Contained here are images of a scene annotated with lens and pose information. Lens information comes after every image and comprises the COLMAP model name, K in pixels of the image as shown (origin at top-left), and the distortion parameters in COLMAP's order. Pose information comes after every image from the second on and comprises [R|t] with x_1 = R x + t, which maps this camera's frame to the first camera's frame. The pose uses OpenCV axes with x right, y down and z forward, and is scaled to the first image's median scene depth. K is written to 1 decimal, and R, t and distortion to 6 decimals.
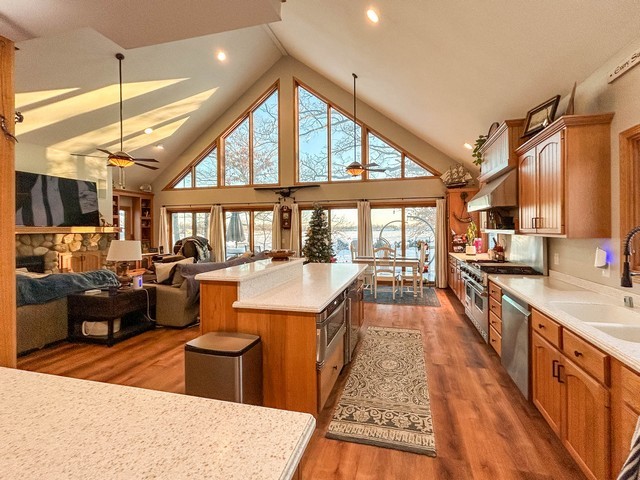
lens RADIAL K [[271.2, 0, 347.9], [0, 271.2, 226.5], [0, 0, 1]] dist [-0.000218, -0.000062]
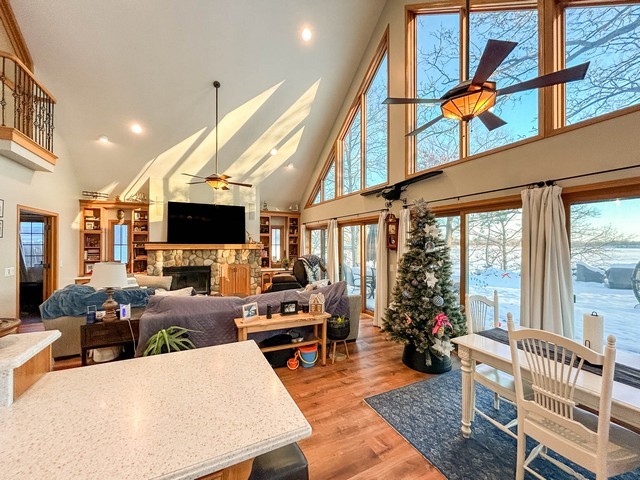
lens RADIAL K [[257.3, 0, 321.1], [0, 257.3, 244.1], [0, 0, 1]] dist [-0.015426, -0.000045]
pose [[0.628945, 0.012229, -0.777354, 0.144858], [0.000940, 0.999864, 0.016490, -0.015047], [0.777449, -0.011102, 0.628848, 0.506805]]
